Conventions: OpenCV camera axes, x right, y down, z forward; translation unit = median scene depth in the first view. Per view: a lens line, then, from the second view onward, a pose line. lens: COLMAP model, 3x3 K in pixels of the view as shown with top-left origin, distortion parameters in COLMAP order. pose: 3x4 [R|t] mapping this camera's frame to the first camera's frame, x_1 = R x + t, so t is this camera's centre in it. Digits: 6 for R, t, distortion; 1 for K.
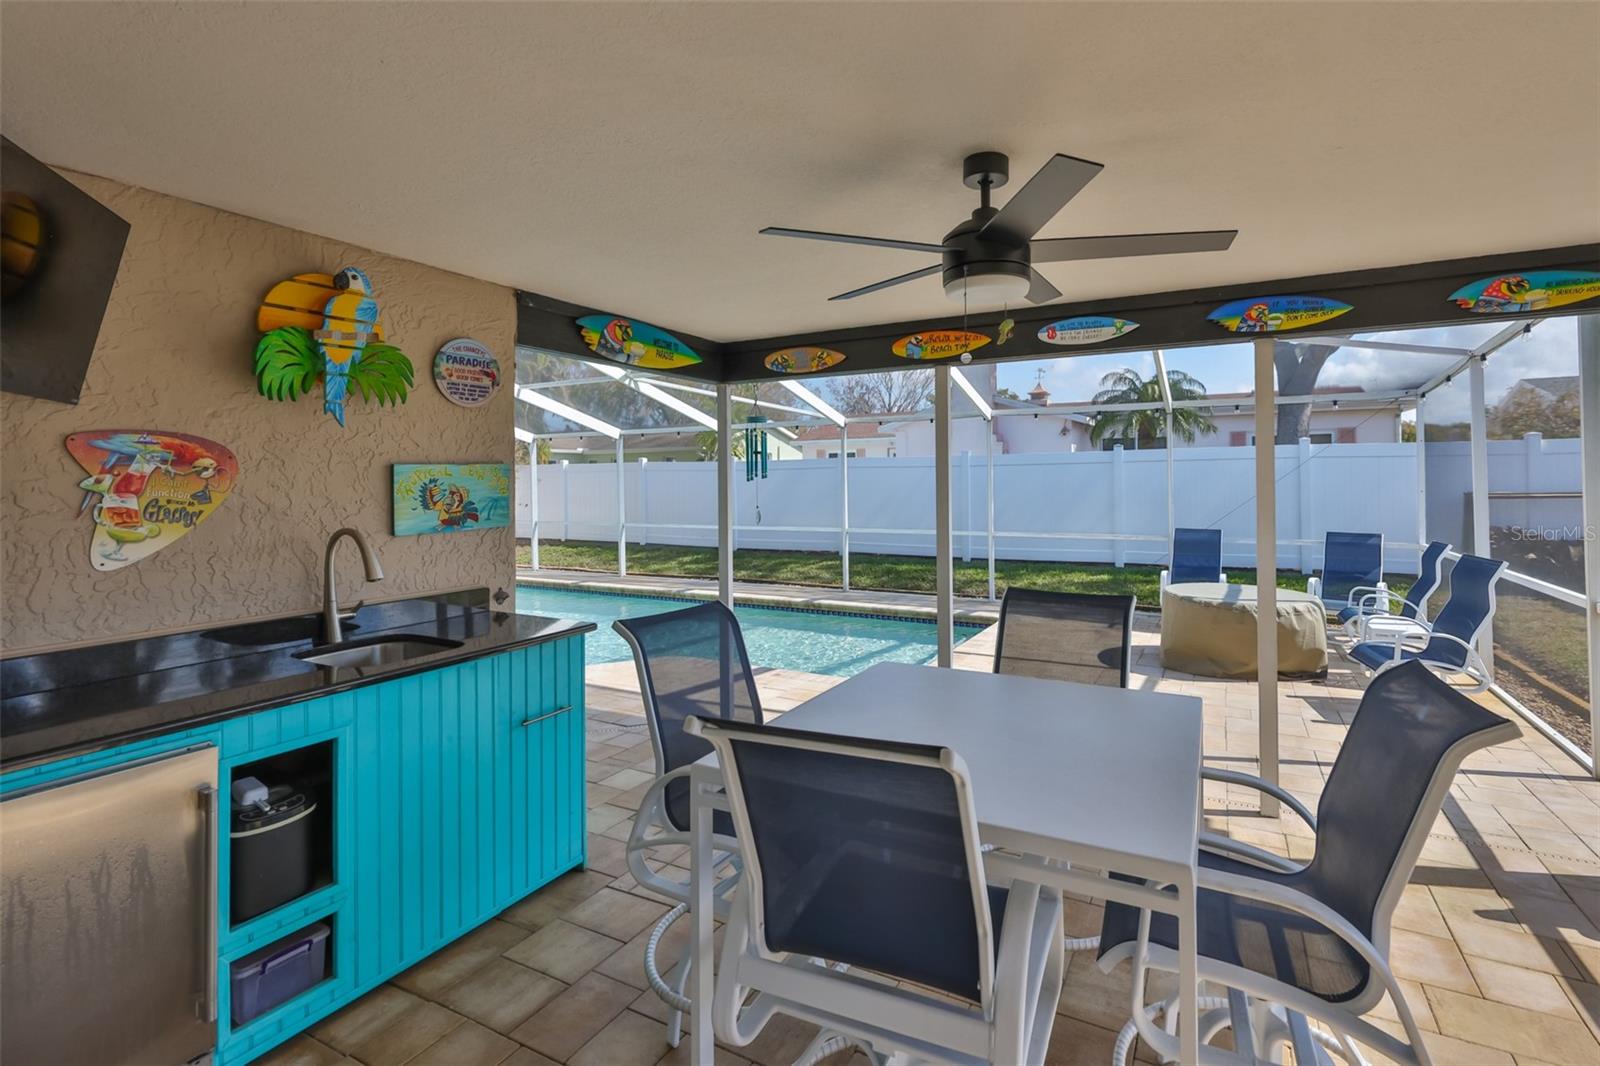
lens RADIAL K [[703.9, 0, 799.8], [0, 703.9, 469.9], [0, 0, 1]] dist [-0.001176, -0.000187]
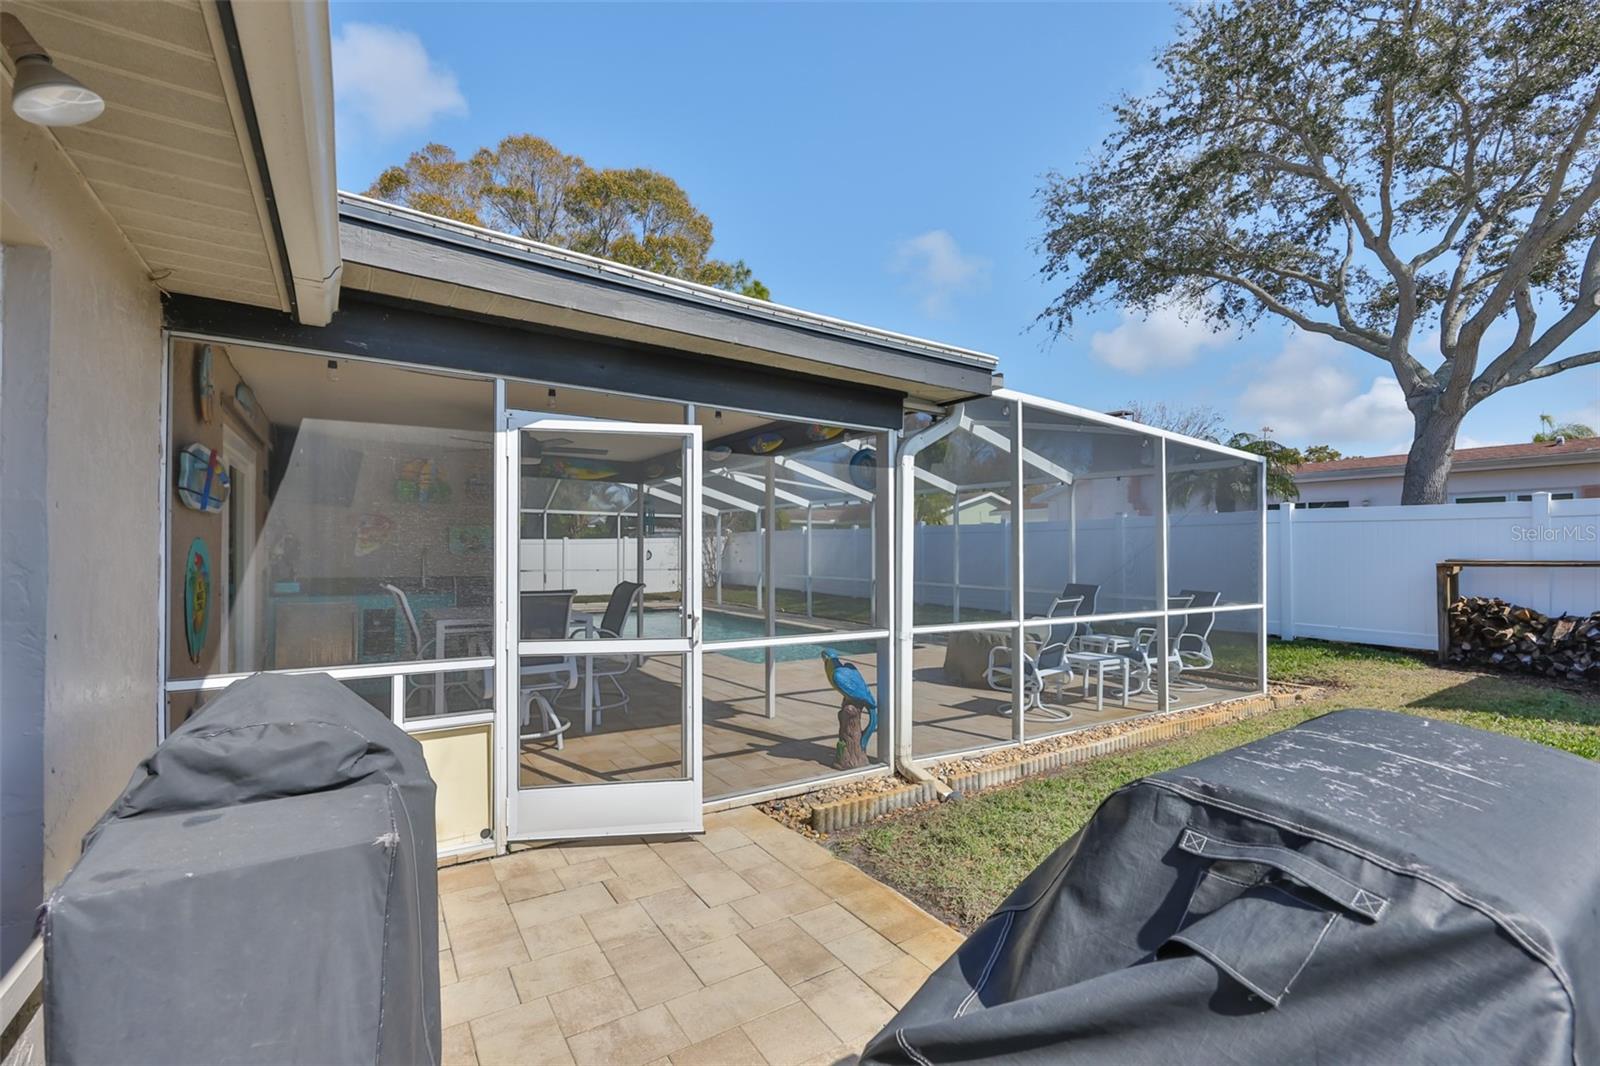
lens RADIAL K [[679.6, 0, 800.0], [0, 679.6, 533.0], [0, 0, 1]] dist [0.000187, -0.000008]
pose [[0.857948, -0.002426, -0.513731, 2.106468], [-0.001773, 0.999969, -0.007684, 0.044890], [0.513734, 0.007503, 0.857917, -0.600324]]
